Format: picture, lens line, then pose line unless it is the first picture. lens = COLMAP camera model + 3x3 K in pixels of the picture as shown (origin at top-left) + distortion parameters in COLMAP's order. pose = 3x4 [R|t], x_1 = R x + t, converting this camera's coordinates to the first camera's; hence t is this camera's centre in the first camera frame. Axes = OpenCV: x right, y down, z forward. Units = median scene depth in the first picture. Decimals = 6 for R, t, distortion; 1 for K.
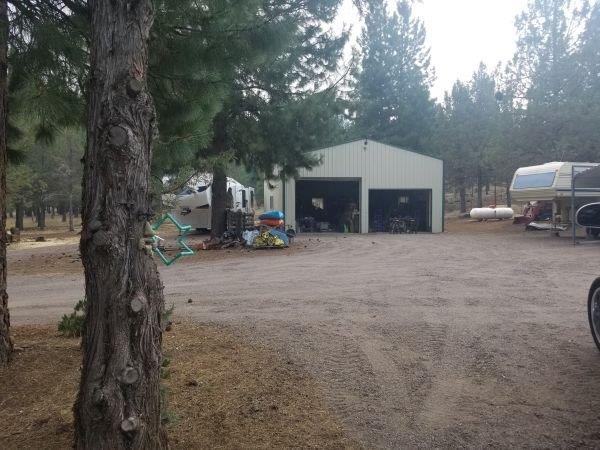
lens RADIAL K [[477.8, 0, 302.8], [0, 477.8, 222.4], [0, 0, 1]] dist [0.092745, -0.152459]
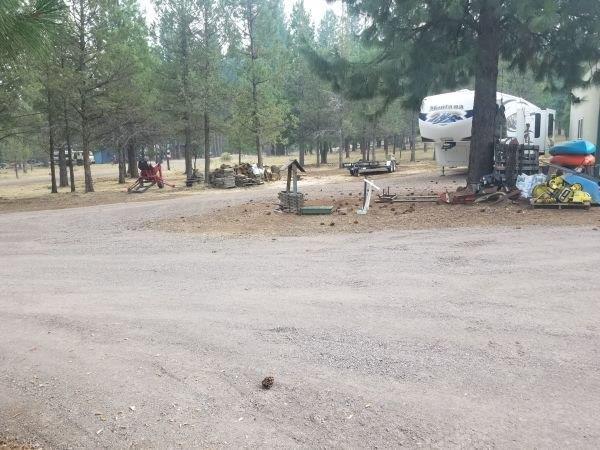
lens RADIAL K [[477.8, 0, 302.8], [0, 477.8, 222.4], [0, 0, 1]] dist [0.092745, -0.152459]
pose [[0.830727, 0.069582, -0.552314, -0.004719], [0.005103, 0.991164, 0.132544, -0.004873], [0.556656, -0.112926, 0.823032, 0.306140]]
